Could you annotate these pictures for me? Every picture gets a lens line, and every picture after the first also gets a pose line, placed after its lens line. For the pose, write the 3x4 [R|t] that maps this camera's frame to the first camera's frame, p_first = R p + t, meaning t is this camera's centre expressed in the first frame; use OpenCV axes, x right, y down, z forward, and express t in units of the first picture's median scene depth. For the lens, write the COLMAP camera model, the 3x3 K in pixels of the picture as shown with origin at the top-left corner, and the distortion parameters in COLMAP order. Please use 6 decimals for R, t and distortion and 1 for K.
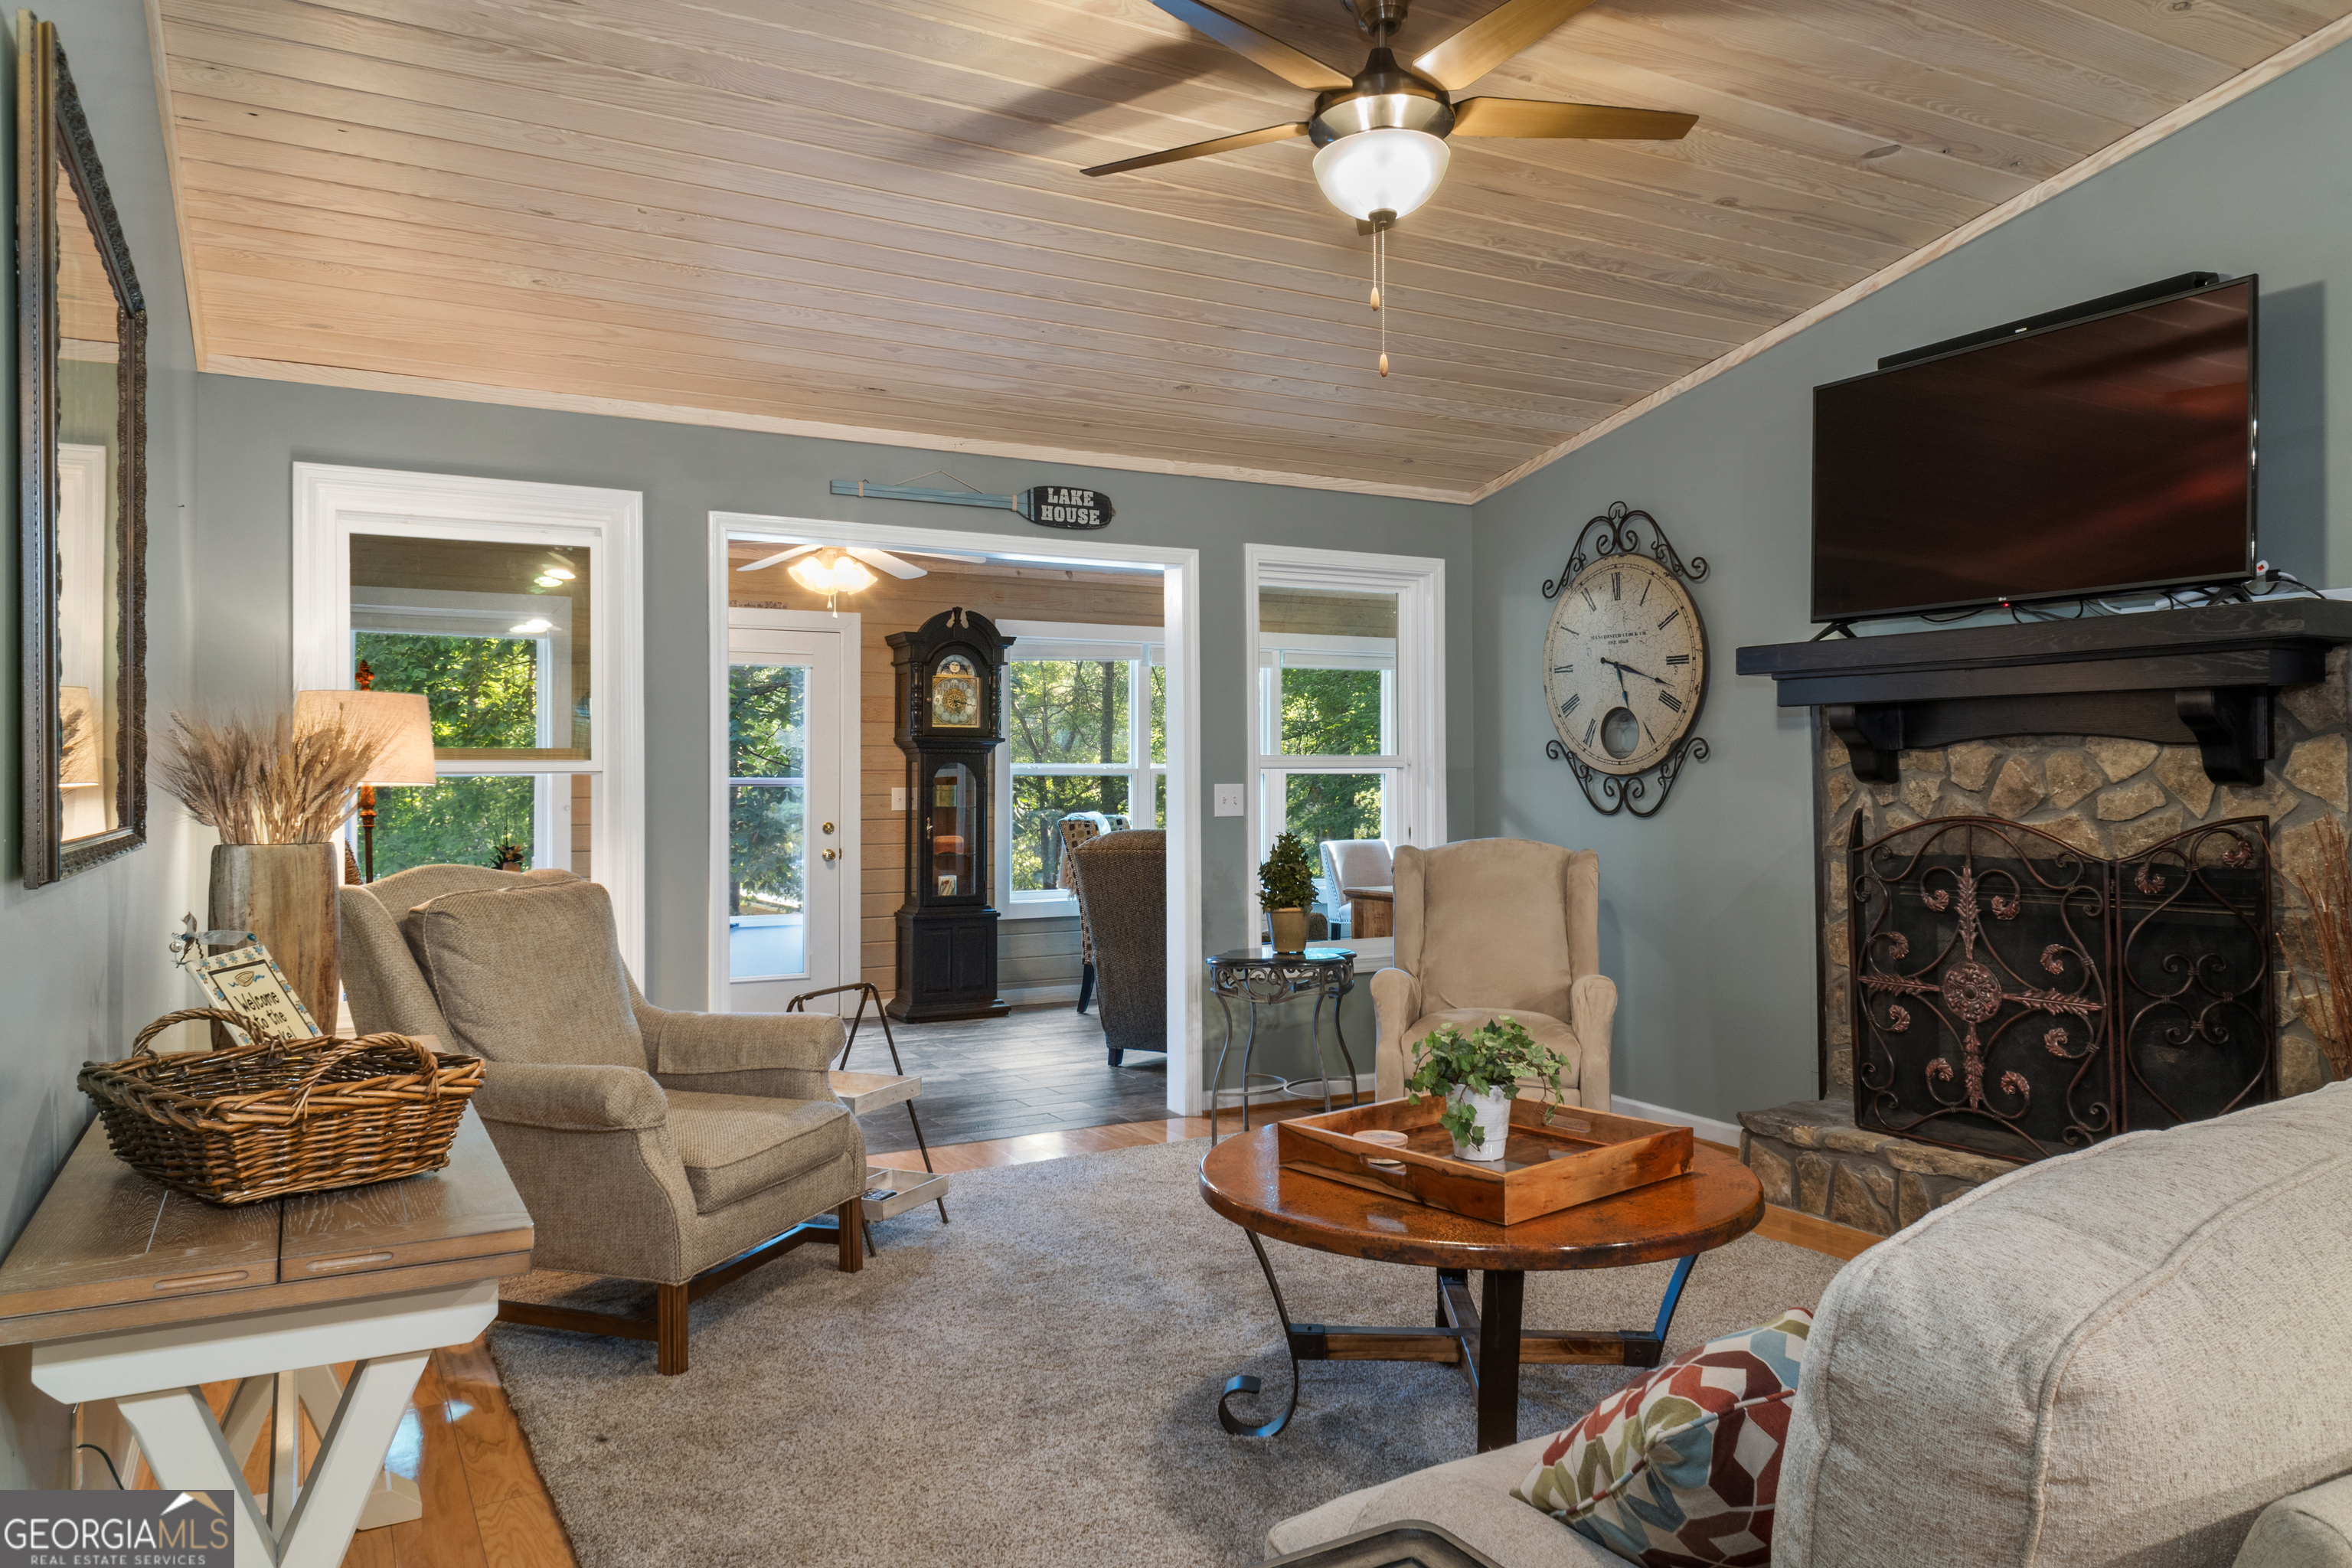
lens RADIAL K [[1599.1, 0, 1176.6], [0, 1599.1, 780.0], [0, 0, 1]] dist [0.042621, -0.005263]
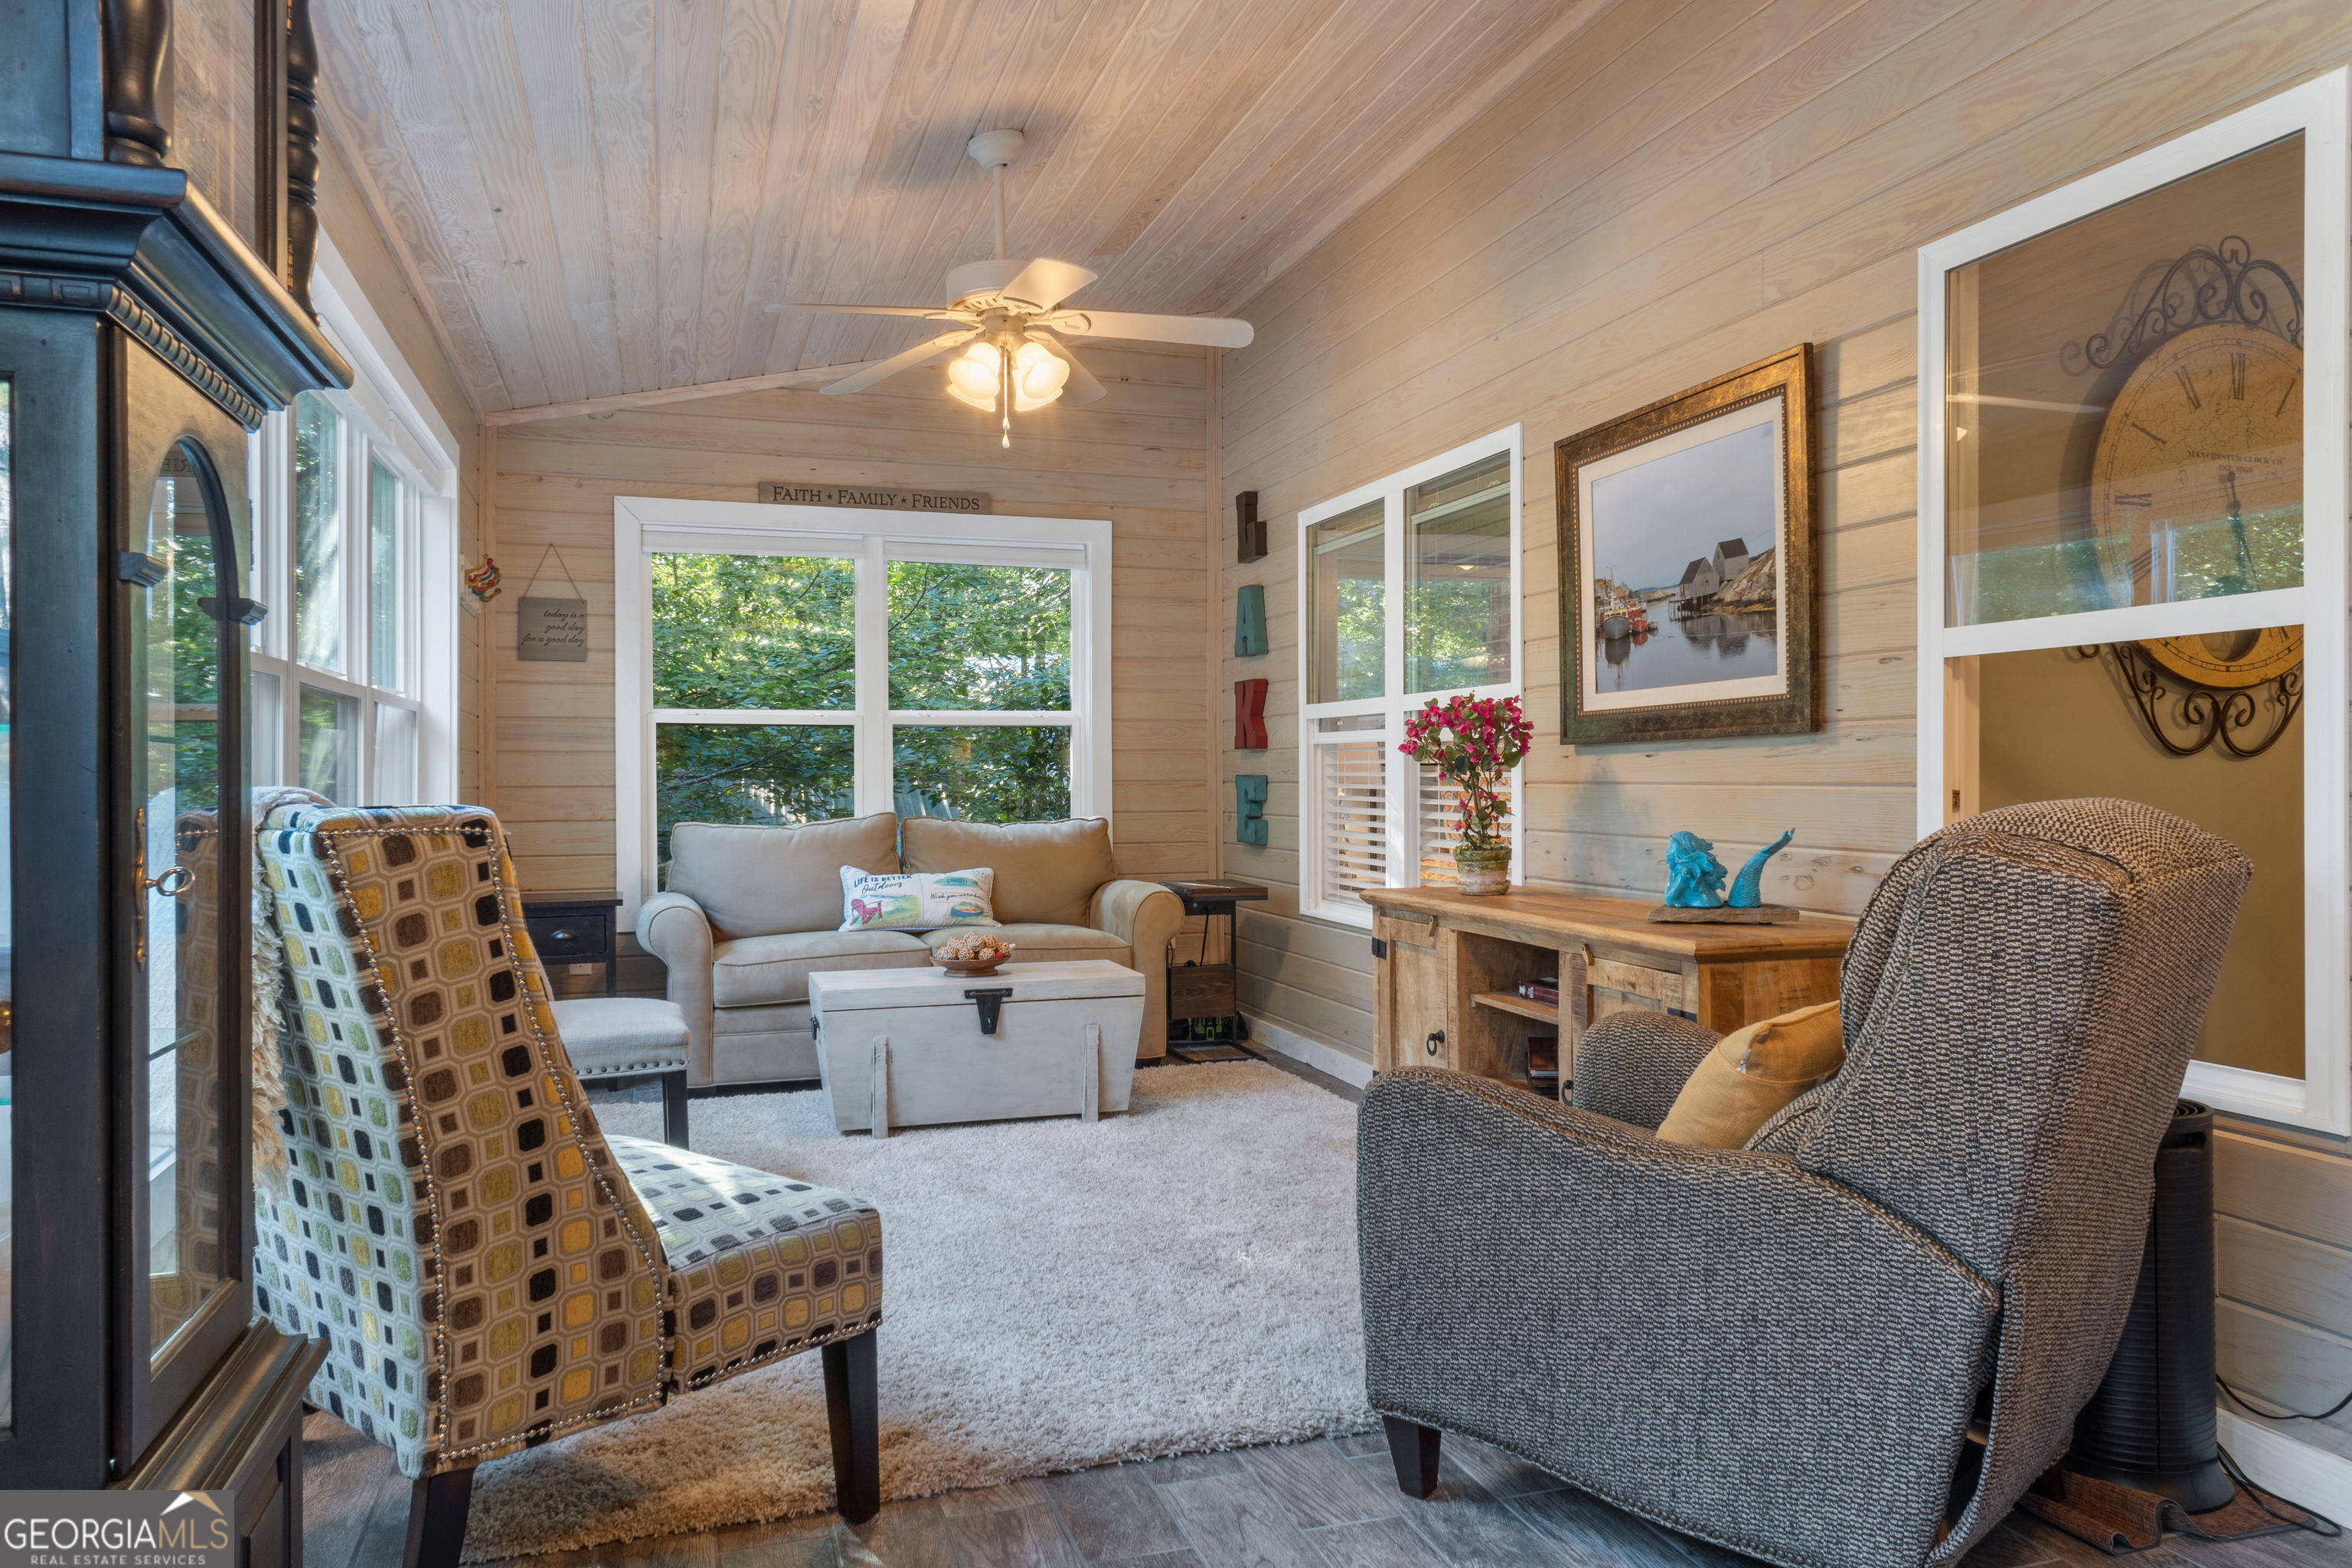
lens RADIAL K [[1599.1, 0, 1177.5], [0, 1599.1, 777.6], [0, 0, 1]] dist [0.042621, -0.005263]
pose [[0.187372, 0.002385, 0.982286, -0.401550], [-0.000571, 0.999997, -0.002319, 0.032434], [-0.982289, -0.000126, 0.187372, 1.271418]]
